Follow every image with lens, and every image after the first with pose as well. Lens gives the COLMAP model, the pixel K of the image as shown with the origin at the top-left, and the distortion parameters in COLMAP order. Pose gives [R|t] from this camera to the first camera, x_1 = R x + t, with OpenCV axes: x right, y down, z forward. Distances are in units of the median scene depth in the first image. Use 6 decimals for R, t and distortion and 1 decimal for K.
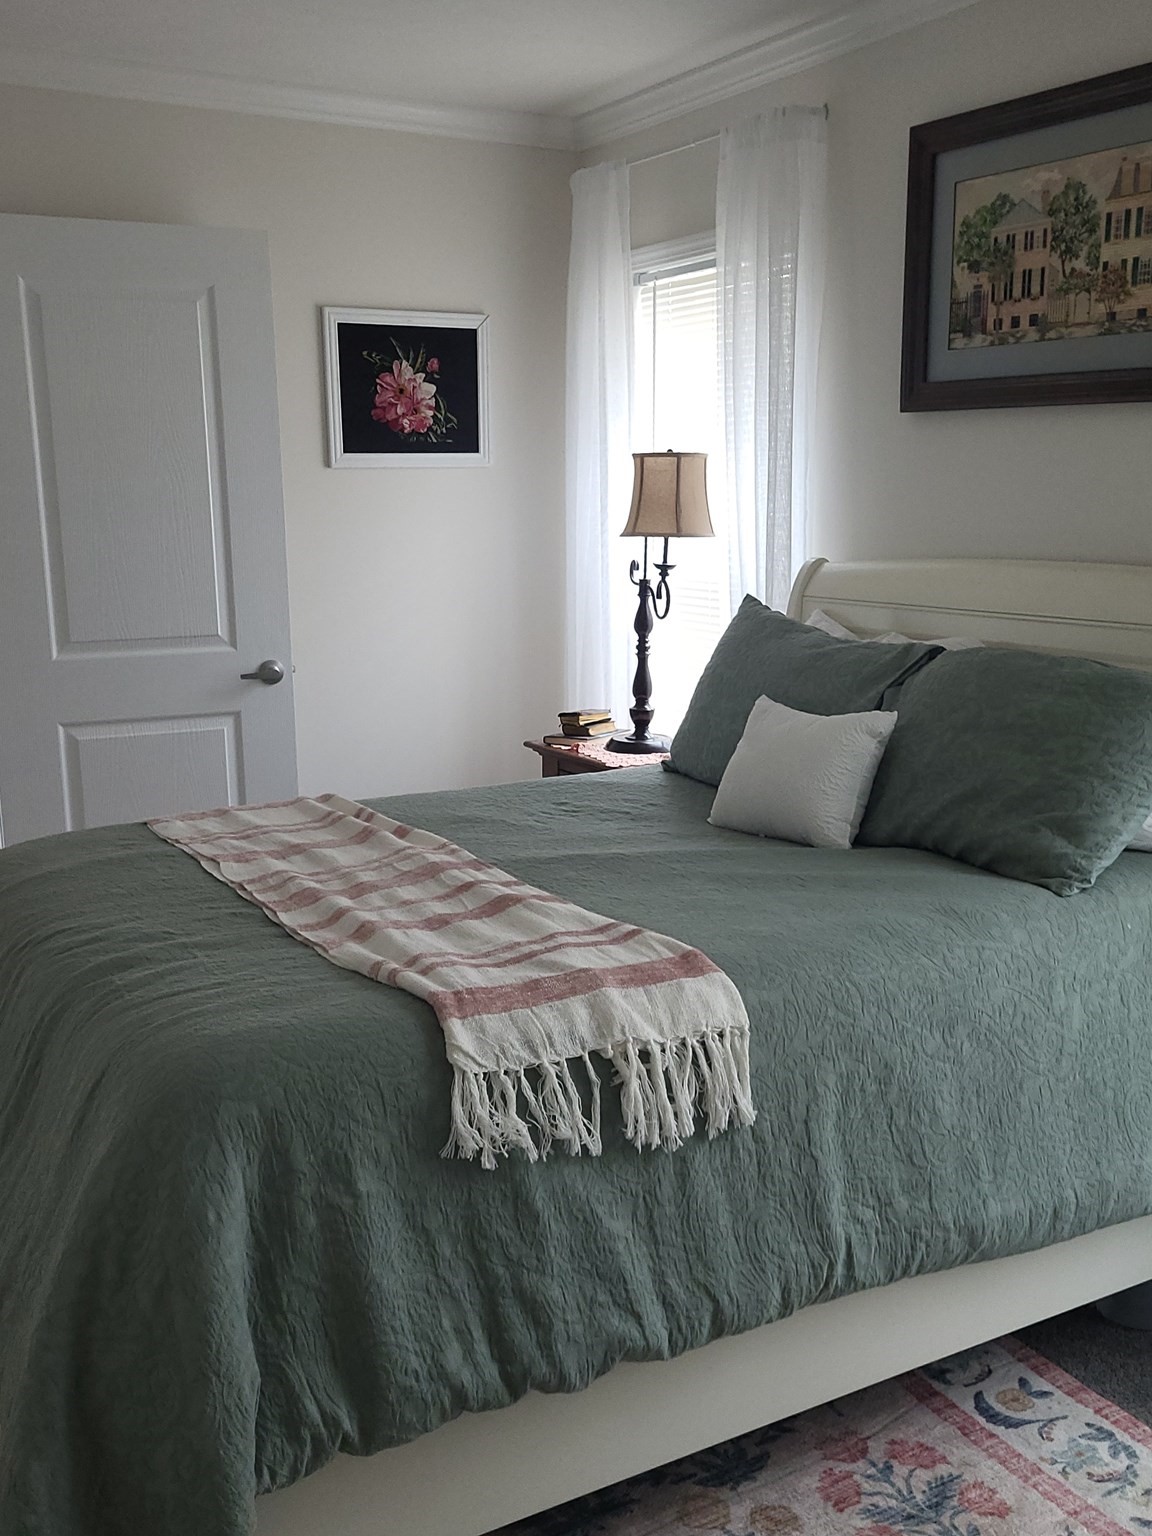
lens RADIAL K [[1561.4, 0, 576.4], [0, 1561.4, 773.3], [0, 0, 1]] dist [0.003834, 0.000000]
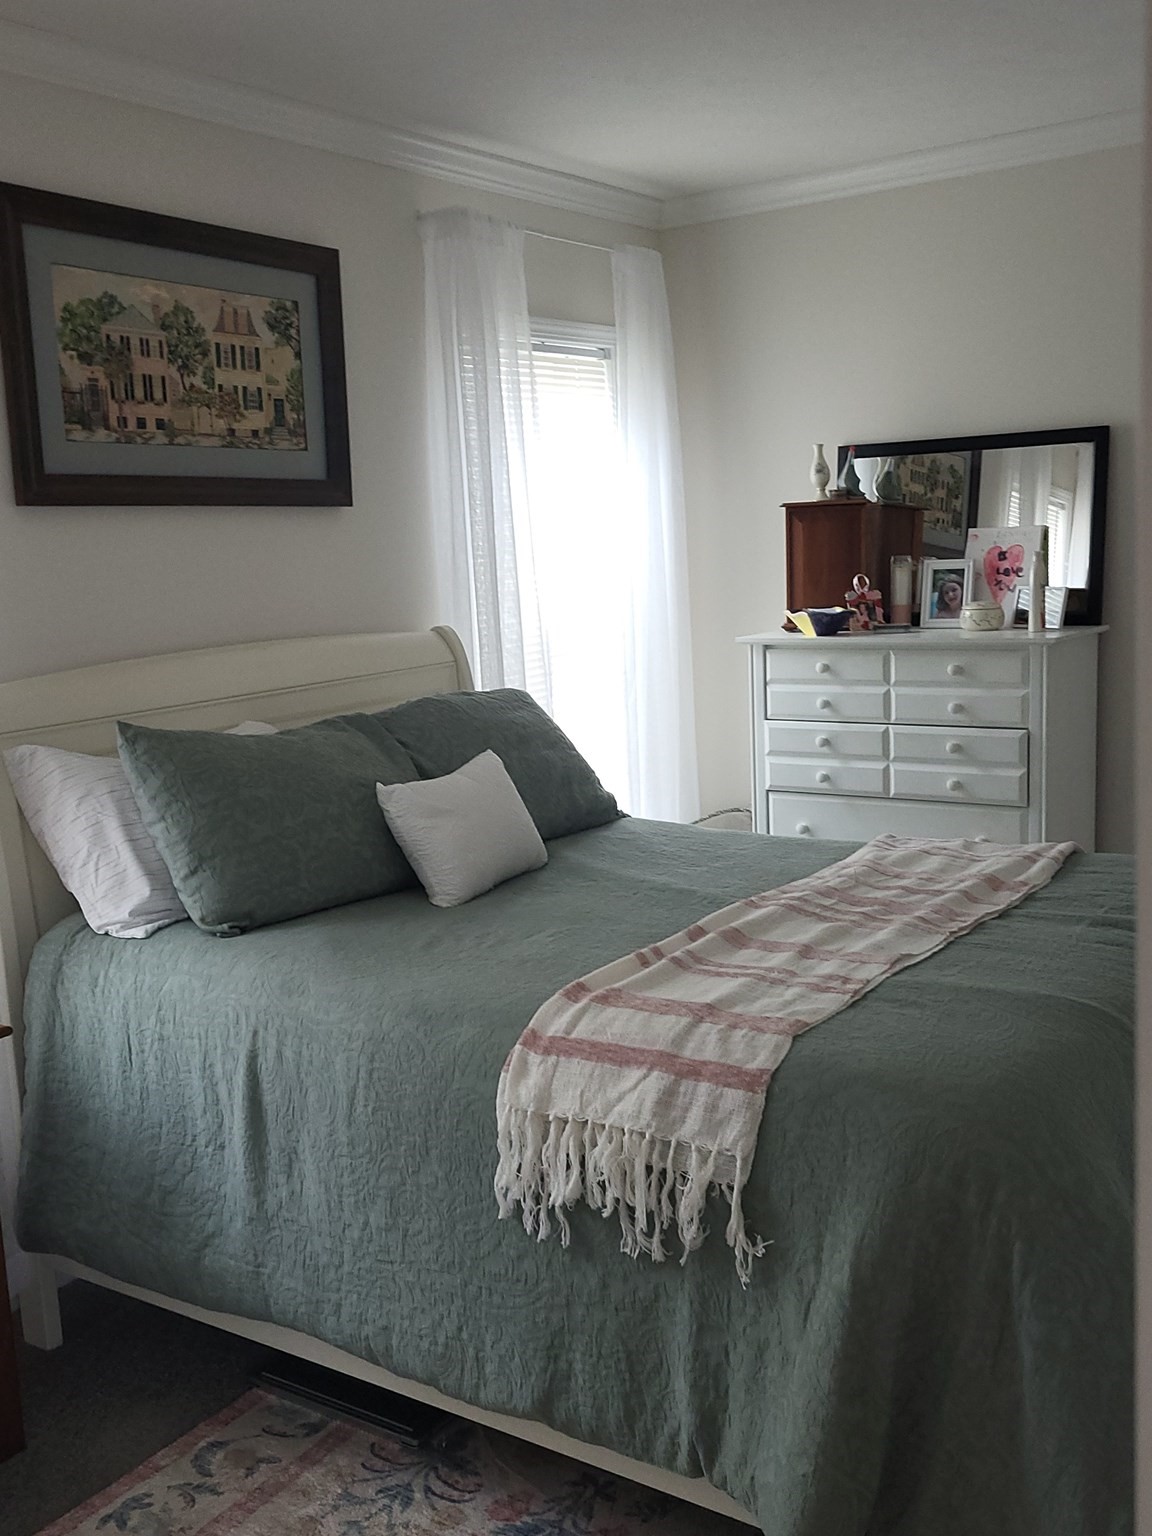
lens RADIAL K [[1561.4, 0, 576.4], [0, 1561.4, 765.8], [0, 0, 1]] dist [0.003834, 0.000000]
pose [[-0.446867, -0.111750, 0.887593, -0.791813], [0.204970, 0.952984, 0.223177, -0.249188], [-0.870803, 0.281660, -0.402952, 1.248453]]
